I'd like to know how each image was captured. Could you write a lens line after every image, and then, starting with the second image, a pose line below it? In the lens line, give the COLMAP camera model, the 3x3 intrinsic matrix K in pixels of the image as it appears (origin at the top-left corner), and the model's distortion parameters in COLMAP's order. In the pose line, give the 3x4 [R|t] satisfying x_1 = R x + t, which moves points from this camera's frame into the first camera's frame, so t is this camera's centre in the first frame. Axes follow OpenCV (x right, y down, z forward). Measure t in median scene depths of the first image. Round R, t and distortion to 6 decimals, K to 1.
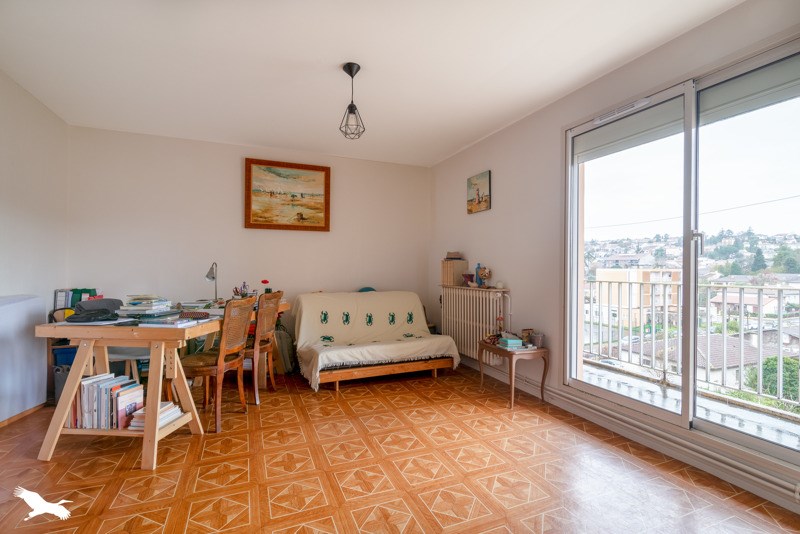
lens RADIAL K [[364.7, 0, 397.5], [0, 364.7, 269.5], [0, 0, 1]] dist [-0.000232, -0.000128]
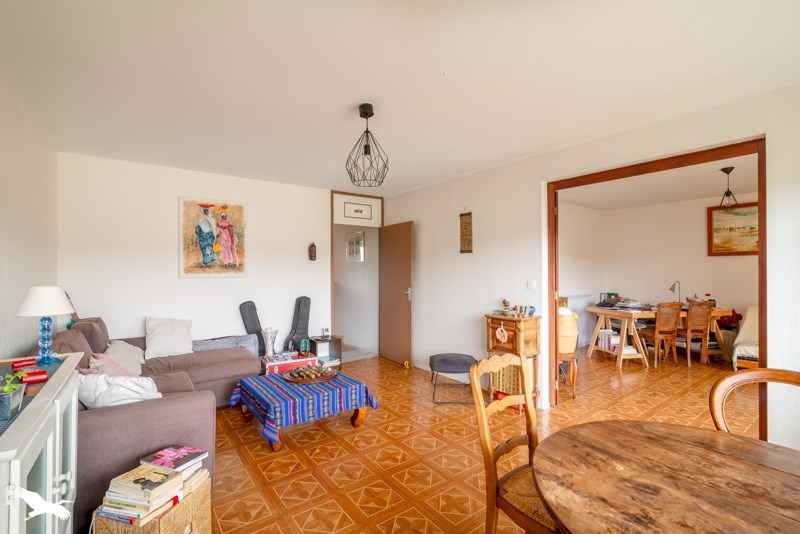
lens RADIAL K [[364.7, 0, 399.3], [0, 364.7, 269.1], [0, 0, 1]] dist [-0.000232, -0.000128]
pose [[0.235929, -0.011987, -0.971696, 0.903713], [0.001707, 0.999927, -0.011921, -0.063779], [0.971769, 0.001154, 0.235932, -0.677076]]
